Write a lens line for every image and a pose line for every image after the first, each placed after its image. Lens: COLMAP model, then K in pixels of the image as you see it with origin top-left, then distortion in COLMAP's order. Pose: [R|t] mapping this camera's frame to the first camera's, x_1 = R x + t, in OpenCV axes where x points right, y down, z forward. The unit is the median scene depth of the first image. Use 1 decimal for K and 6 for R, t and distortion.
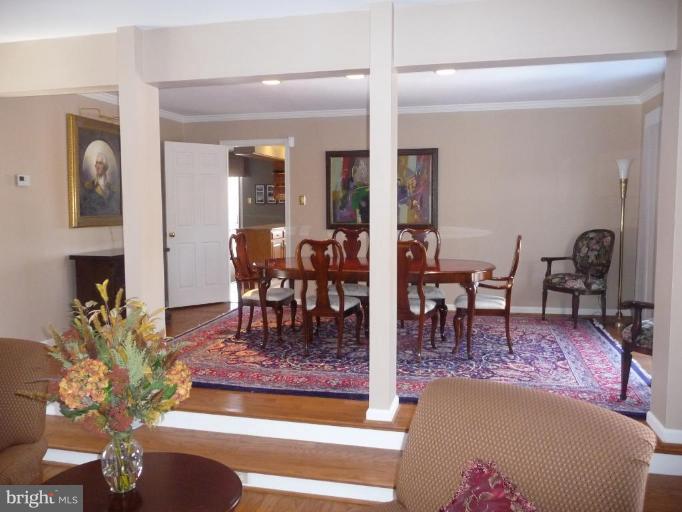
lens RADIAL K [[564.8, 0, 342.0], [0, 564.8, 256.7], [0, 0, 1]] dist [-0.008668, -0.009107]
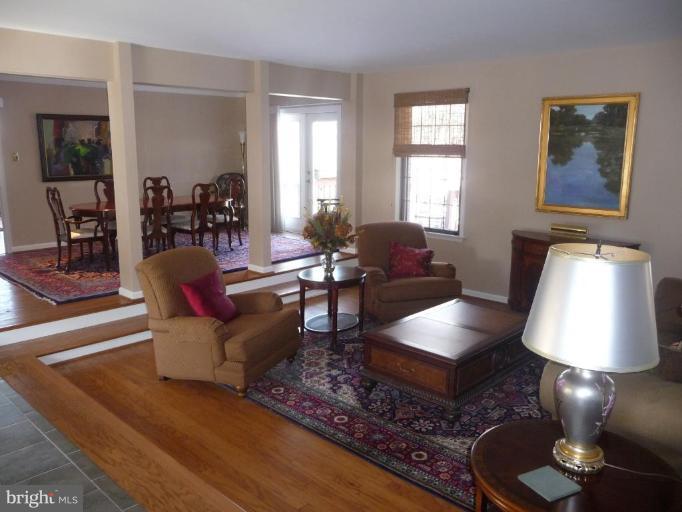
lens RADIAL K [[564.8, 0, 339.8], [0, 564.8, 257.6], [0, 0, 1]] dist [-0.008668, -0.009107]
pose [[0.502596, -0.161208, 0.849358, -0.741785], [0.080447, 0.986919, 0.139713, -0.008255], [-0.860770, -0.001891, 0.508991, -0.113047]]
